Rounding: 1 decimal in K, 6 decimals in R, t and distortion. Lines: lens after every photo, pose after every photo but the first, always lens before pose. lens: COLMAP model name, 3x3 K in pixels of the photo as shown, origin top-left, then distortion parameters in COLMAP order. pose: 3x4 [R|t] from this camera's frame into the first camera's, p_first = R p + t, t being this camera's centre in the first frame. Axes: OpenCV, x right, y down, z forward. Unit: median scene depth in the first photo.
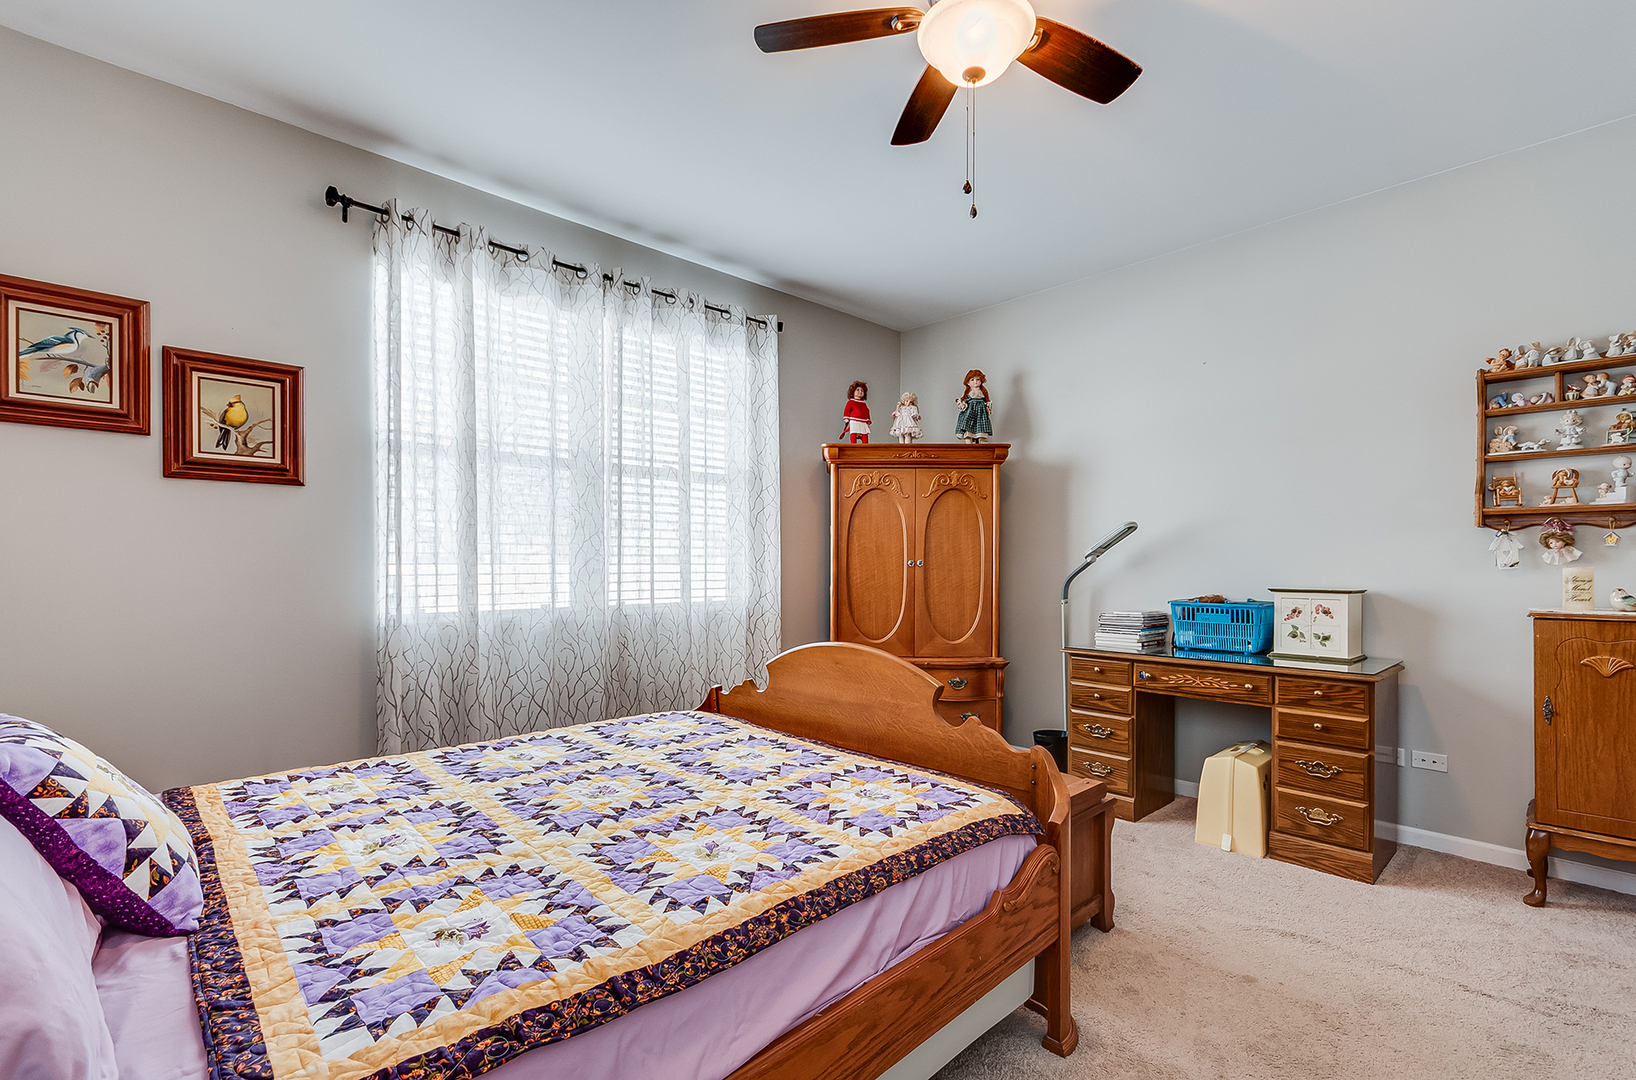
lens RADIAL K [[716.7, 0, 847.1], [0, 716.7, 567.1], [0, 0, 1]] dist [0.005536, 0.002498]
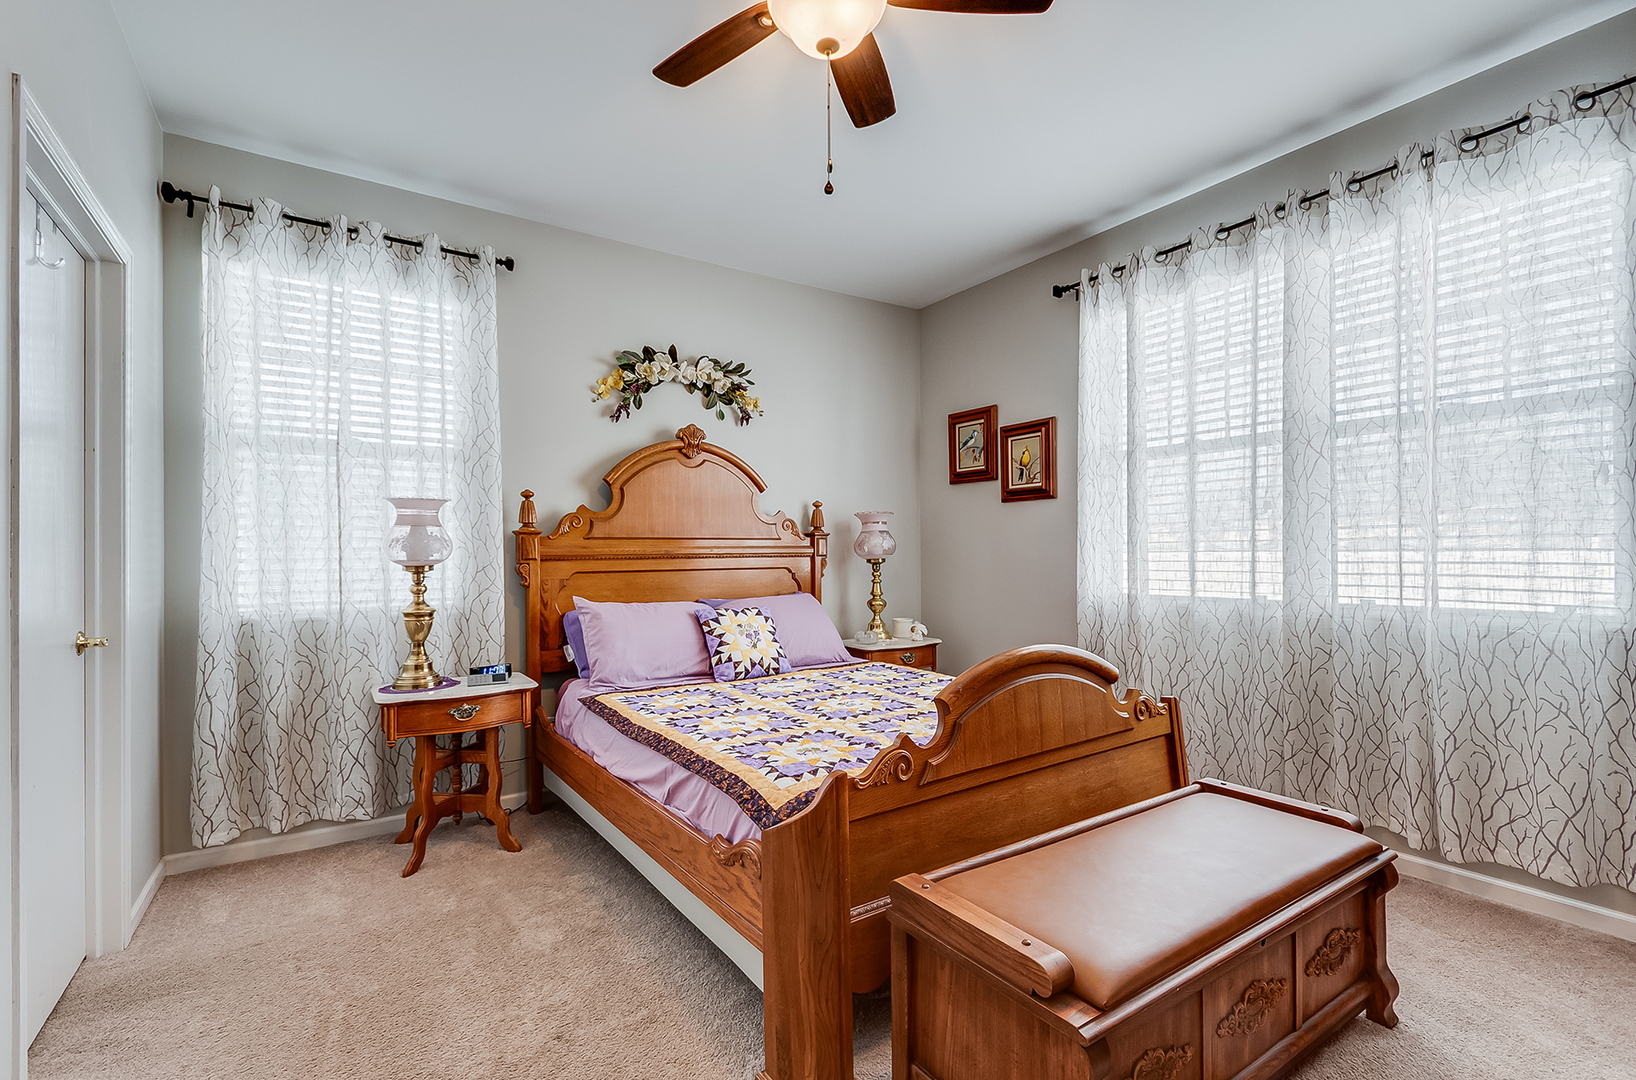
lens RADIAL K [[750.2, 0, 820.8], [0, 750.2, 549.1], [0, 0, 1]] dist [0.005627, 0.001423]
pose [[-0.190681, -0.006146, -0.981633, 0.799577], [0.001700, 0.999977, -0.006591, -0.001795], [0.981651, -0.002926, -0.190666, 0.811212]]
